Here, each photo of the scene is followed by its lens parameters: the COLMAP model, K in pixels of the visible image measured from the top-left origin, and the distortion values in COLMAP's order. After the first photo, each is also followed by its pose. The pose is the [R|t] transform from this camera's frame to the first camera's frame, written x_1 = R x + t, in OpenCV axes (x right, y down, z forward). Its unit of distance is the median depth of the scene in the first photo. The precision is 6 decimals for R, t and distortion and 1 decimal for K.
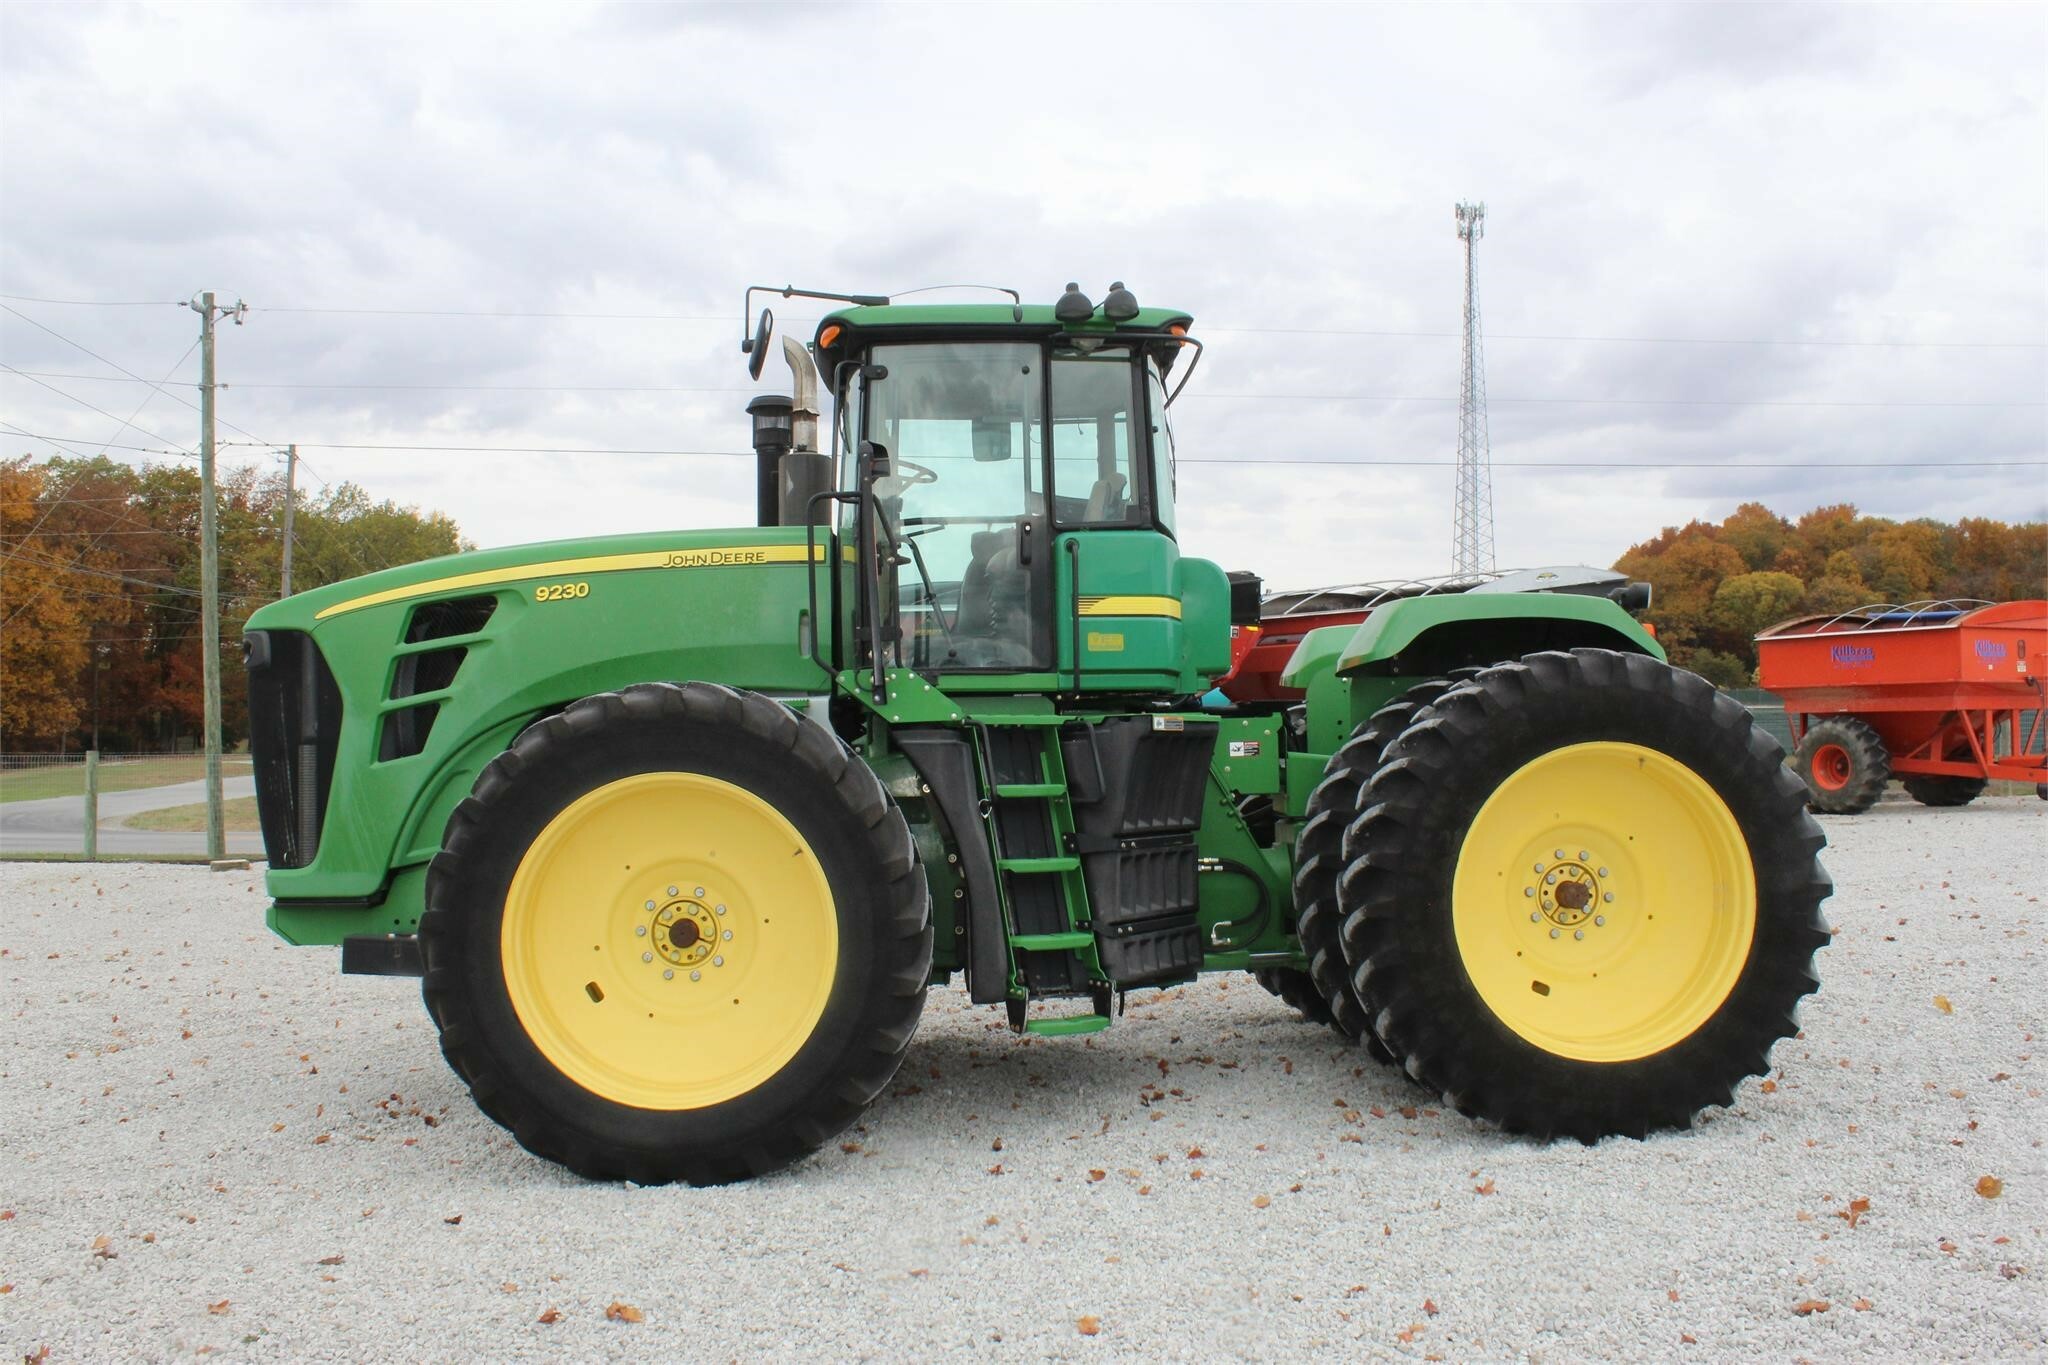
lens RADIAL K [[1638.3, 0, 1033.5], [0, 1638.3, 692.3], [0, 0, 1]] dist [-0.152292, 0.121008]
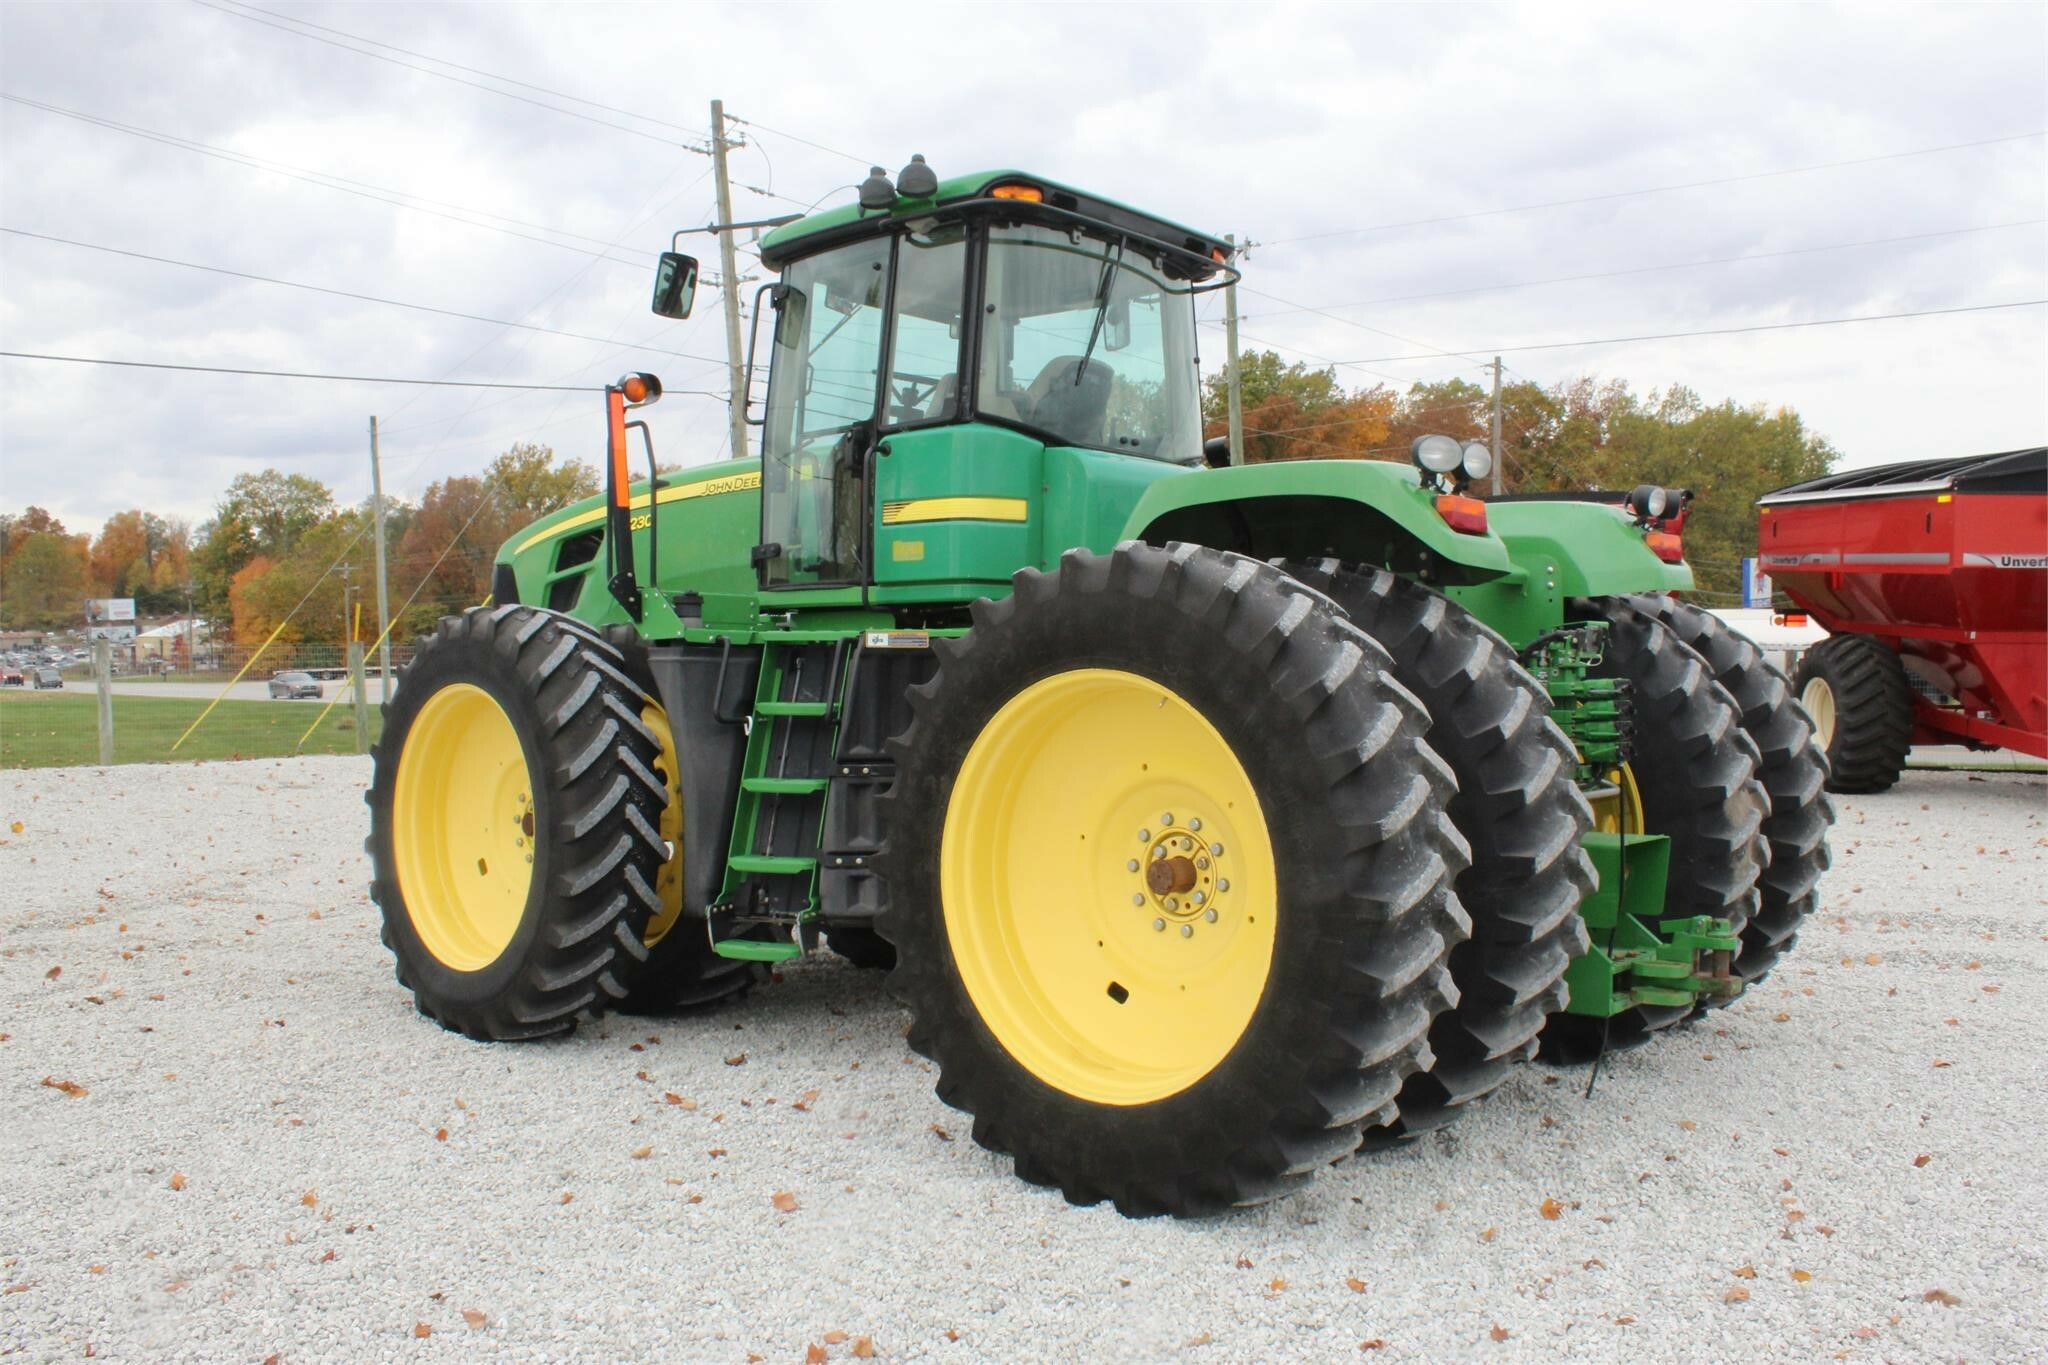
lens RADIAL K [[1664.7, 0, 1062.1], [0, 1664.7, 684.0], [0, 0, 1]] dist [-0.184214, 0.140582]
pose [[0.713665, 0.021247, -0.700165, 0.764446], [0.017457, 0.998690, 0.048099, 0.000596], [0.700270, -0.046550, 0.712359, 0.393866]]
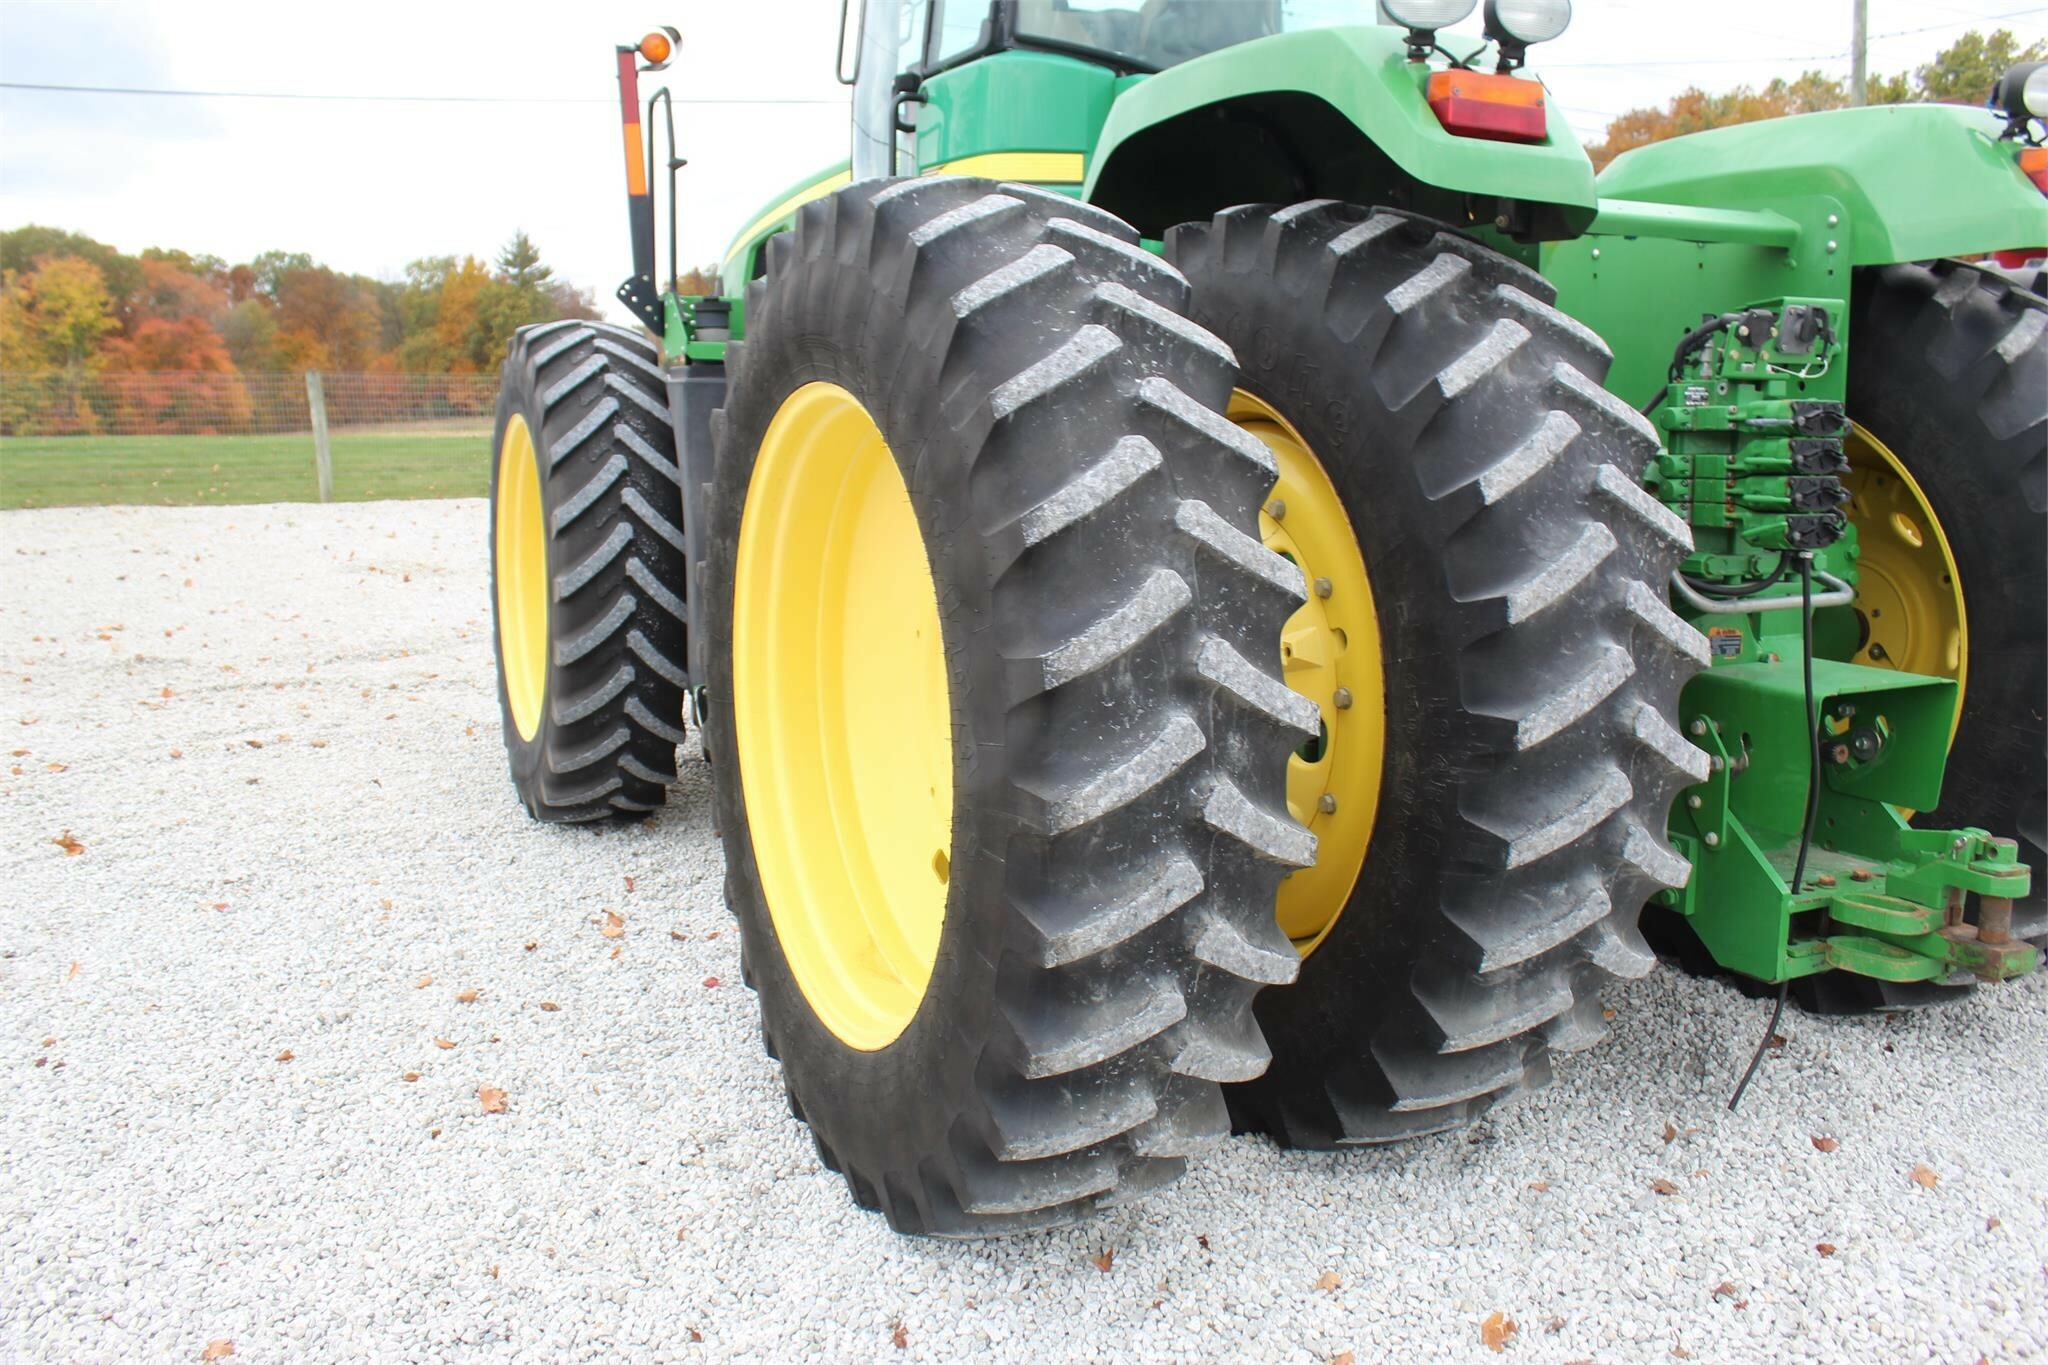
lens RADIAL K [[1689.5, 0, 1032.9], [0, 1689.5, 678.8], [0, 0, 1]] dist [-0.173935, 0.154391]
pose [[0.391986, 0.163509, -0.905324, 0.732634], [0.038151, 0.980343, 0.193577, 0.019937], [0.919180, -0.110418, 0.378043, 0.750055]]
